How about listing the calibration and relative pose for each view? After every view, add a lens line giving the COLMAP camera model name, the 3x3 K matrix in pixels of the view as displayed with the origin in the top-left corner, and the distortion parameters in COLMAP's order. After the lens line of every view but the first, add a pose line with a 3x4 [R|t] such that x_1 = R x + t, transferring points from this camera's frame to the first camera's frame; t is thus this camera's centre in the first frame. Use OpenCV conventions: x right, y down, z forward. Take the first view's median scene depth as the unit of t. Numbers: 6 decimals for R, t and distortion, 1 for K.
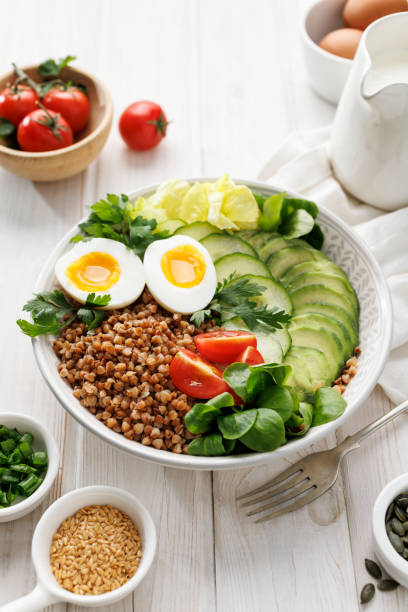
lens RADIAL K [[975.9, 0, 204.0], [0, 975.9, 306.0], [0, 0, 1]] dist [-0.019700, 0.104818]
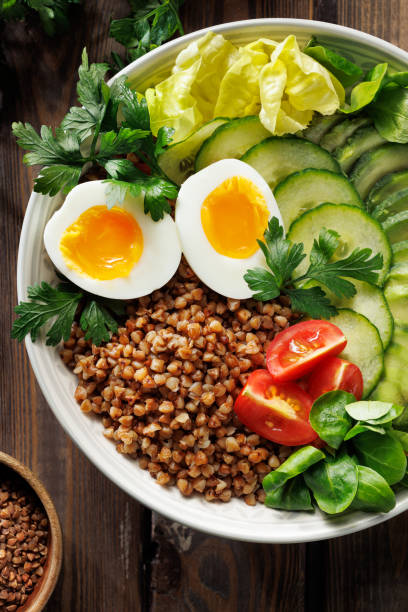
lens RADIAL K [[975.9, 0, 204.0], [0, 975.9, 306.0], [0, 0, 1]] dist [-0.019700, 0.104818]
pose [[0.995135, -0.084111, 0.051292, -0.085290], [0.030701, 0.759487, 0.649797, -0.448873], [-0.093611, -0.645062, 0.758375, 0.479333]]
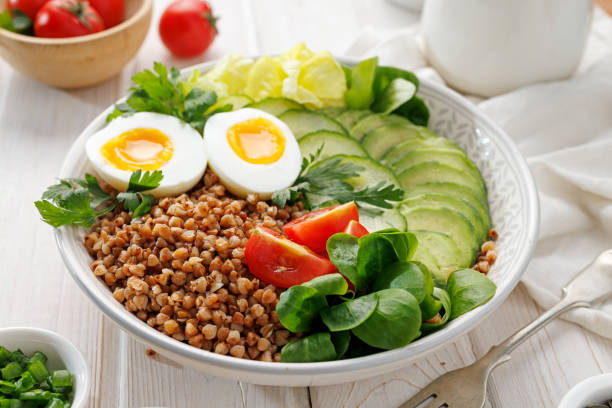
lens RADIAL K [[975.9, 0, 306.0], [0, 975.9, 204.0], [0, 0, 1]] dist [-0.019700, 0.104818]
pose [[0.995750, -0.036387, 0.084602, -0.050751], [0.052382, 0.979340, -0.195317, 0.165720], [-0.075747, 0.198919, 0.977084, 0.272846]]
